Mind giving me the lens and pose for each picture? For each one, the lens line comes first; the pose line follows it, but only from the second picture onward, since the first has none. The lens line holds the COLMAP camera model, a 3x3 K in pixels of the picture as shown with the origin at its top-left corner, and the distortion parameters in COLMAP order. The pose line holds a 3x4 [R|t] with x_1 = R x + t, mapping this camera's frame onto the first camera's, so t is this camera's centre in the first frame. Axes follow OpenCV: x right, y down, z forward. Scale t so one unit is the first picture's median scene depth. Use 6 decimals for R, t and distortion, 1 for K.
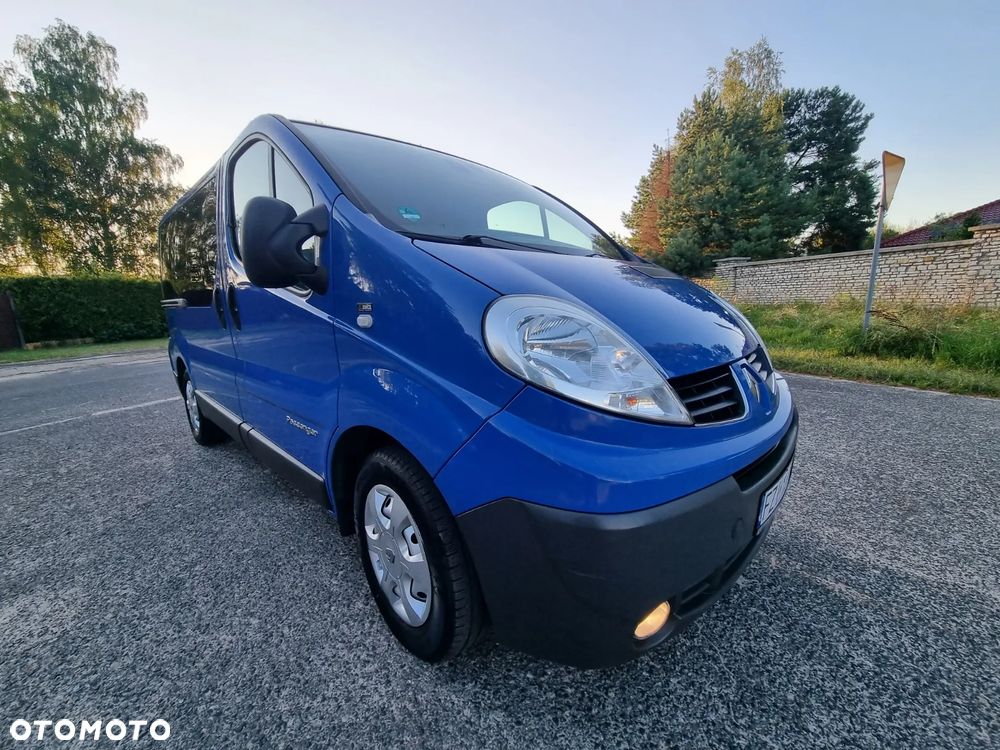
lens RADIAL K [[409.5, 0, 502.9], [0, 409.5, 373.3], [0, 0, 1]] dist [0.001440, 0.000051]
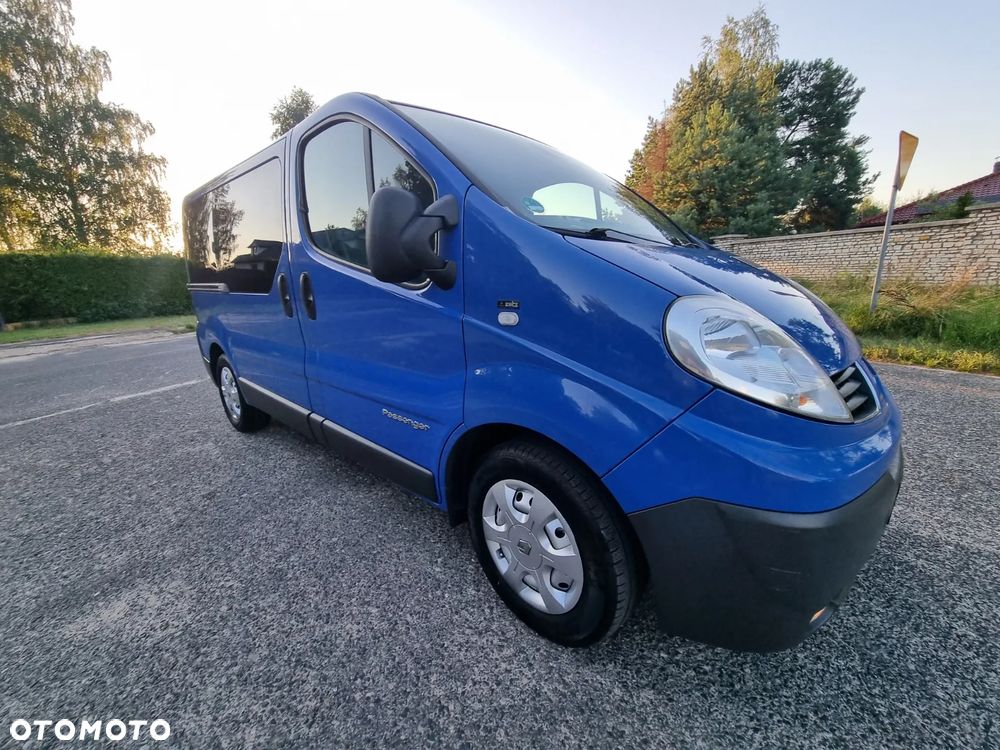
lens RADIAL K [[409.5, 0, 502.9], [0, 409.5, 373.3], [0, 0, 1]] dist [0.001440, 0.000051]
pose [[0.999359, -0.007823, 0.034944, -0.051282], [0.005851, 0.998403, 0.056185, -0.006463], [-0.035328, -0.055944, 0.997809, 0.000323]]
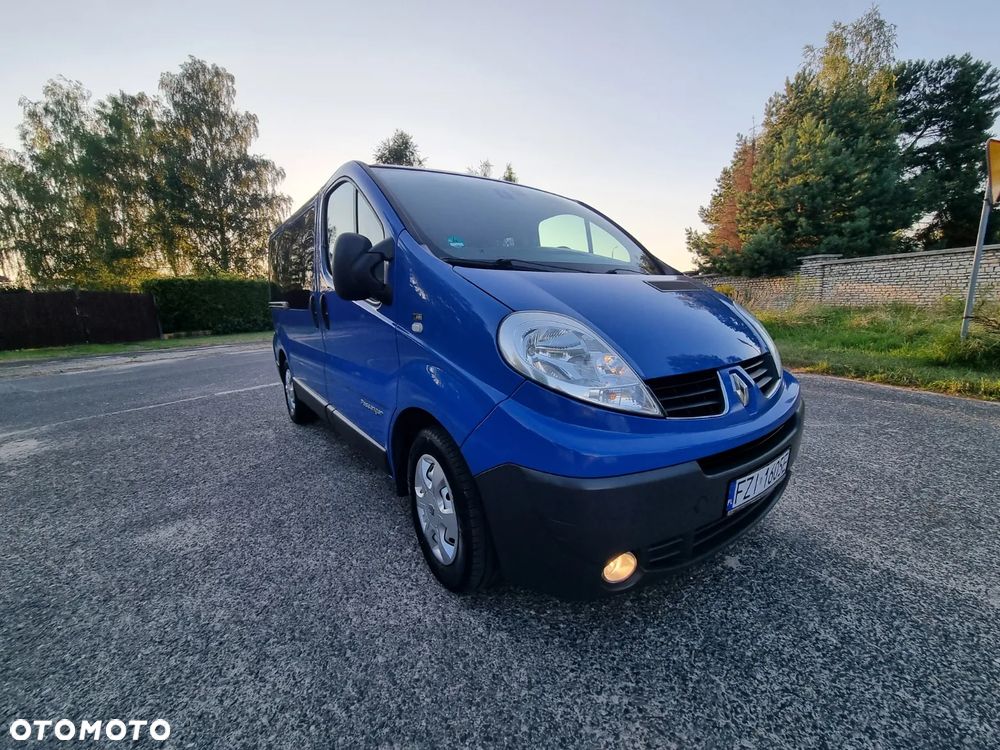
lens RADIAL K [[408.6, 0, 504.6], [0, 408.6, 373.2], [0, 0, 1]] dist [0.000880, 0.000001]
pose [[0.987032, 0.034050, -0.156872, 0.020639], [-0.033093, 0.999414, 0.008711, -0.000709], [0.157077, -0.003406, 0.987581, -0.034076]]
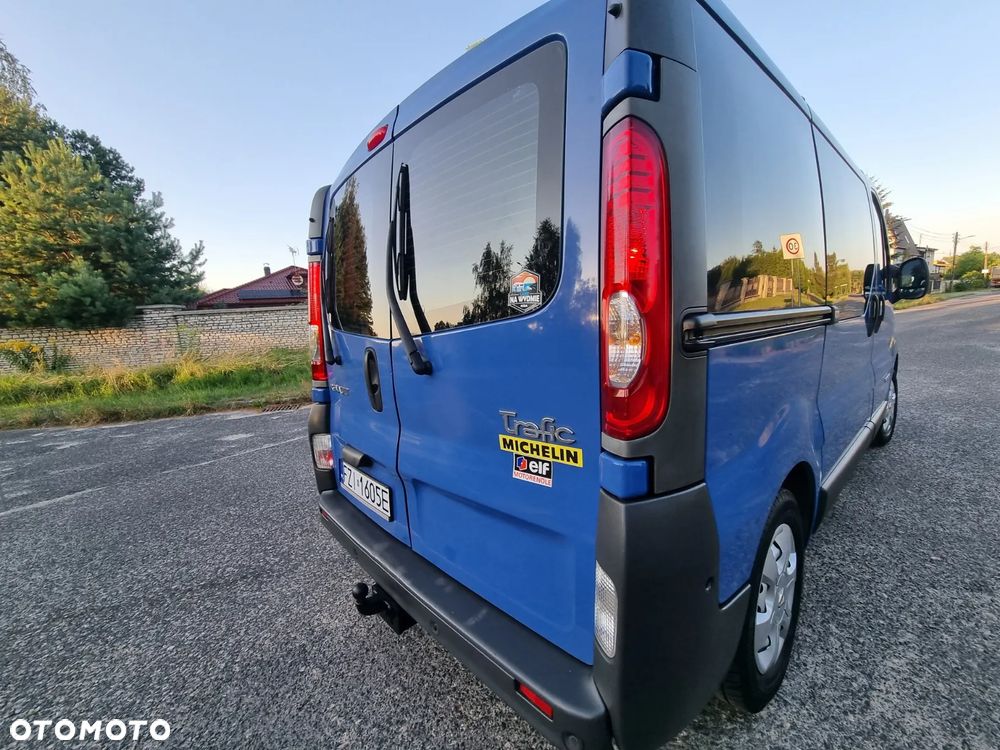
lens RADIAL K [[418.0, 0, 500.6], [0, 418.0, 375.2], [0, 0, 1]] dist [-0.001810, -0.000687]
pose [[0.088675, -0.102379, 0.990785, -0.417488], [0.236969, 0.968312, 0.078848, -0.070435], [-0.967462, 0.227794, 0.110126, 0.427379]]
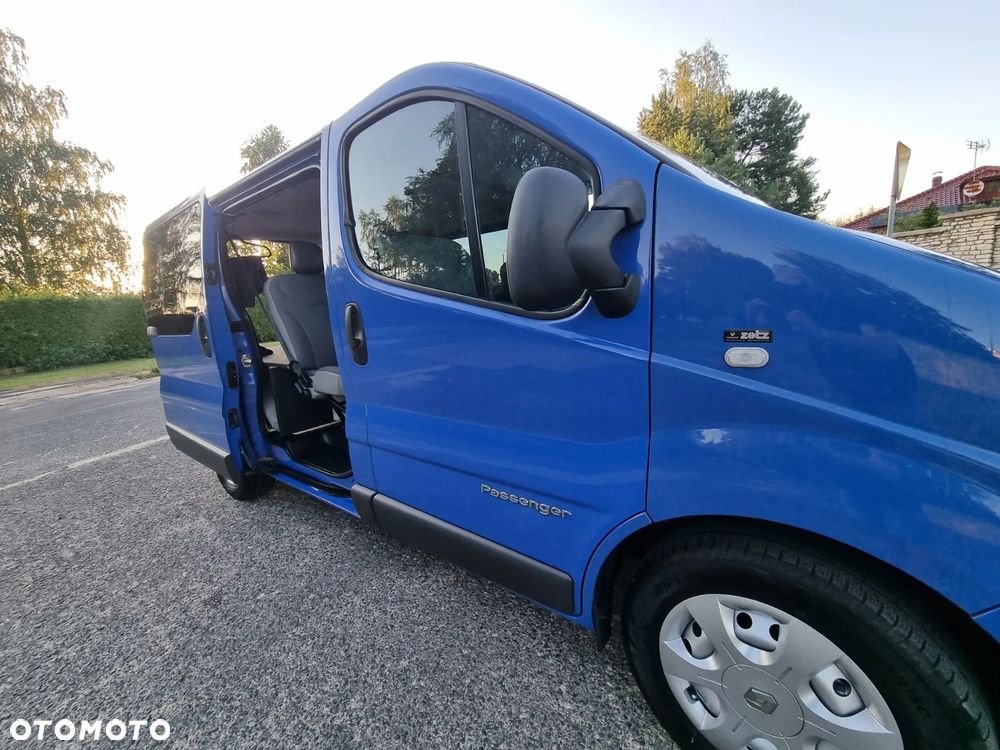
lens RADIAL K [[409.5, 0, 502.9], [0, 409.5, 373.3], [0, 0, 1]] dist [0.001440, 0.000051]
pose [[0.993790, -0.059381, 0.094103, -0.102512], [0.059734, 0.998214, -0.000930, -0.016025], [-0.093880, 0.006546, 0.995562, 0.051856]]
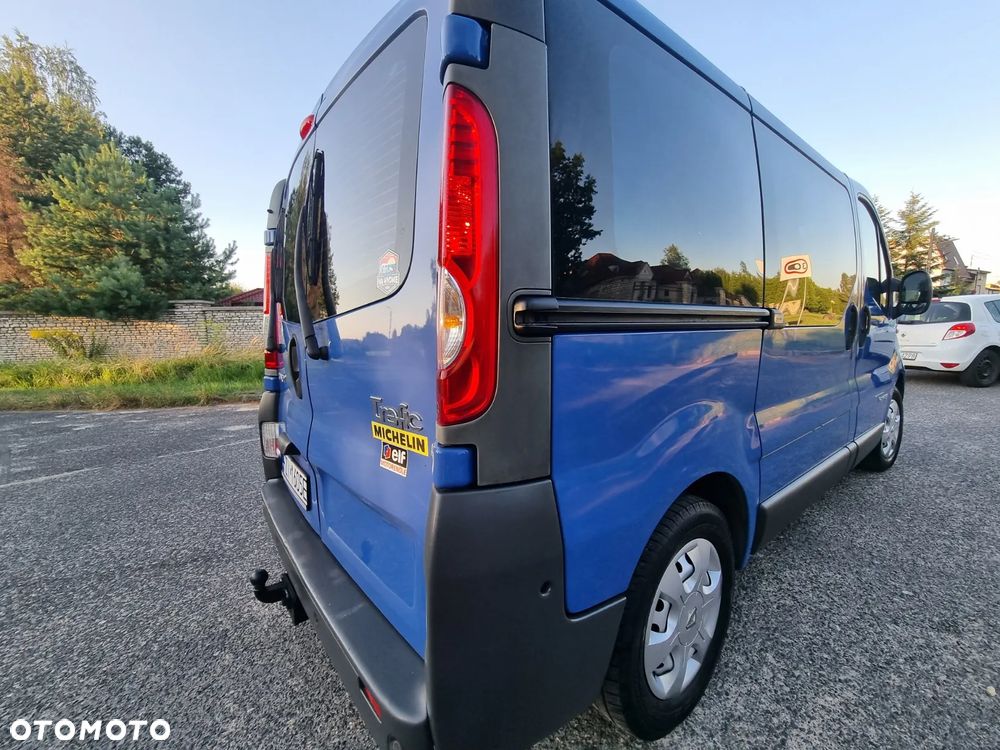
lens RADIAL K [[417.0, 0, 499.4], [0, 417.0, 375.9], [0, 0, 1]] dist [-0.001832, -0.000434]
pose [[0.151158, -0.078584, 0.985381, -0.408878], [0.195857, 0.979454, 0.048067, -0.056061], [-0.968912, 0.185728, 0.163444, 0.390155]]
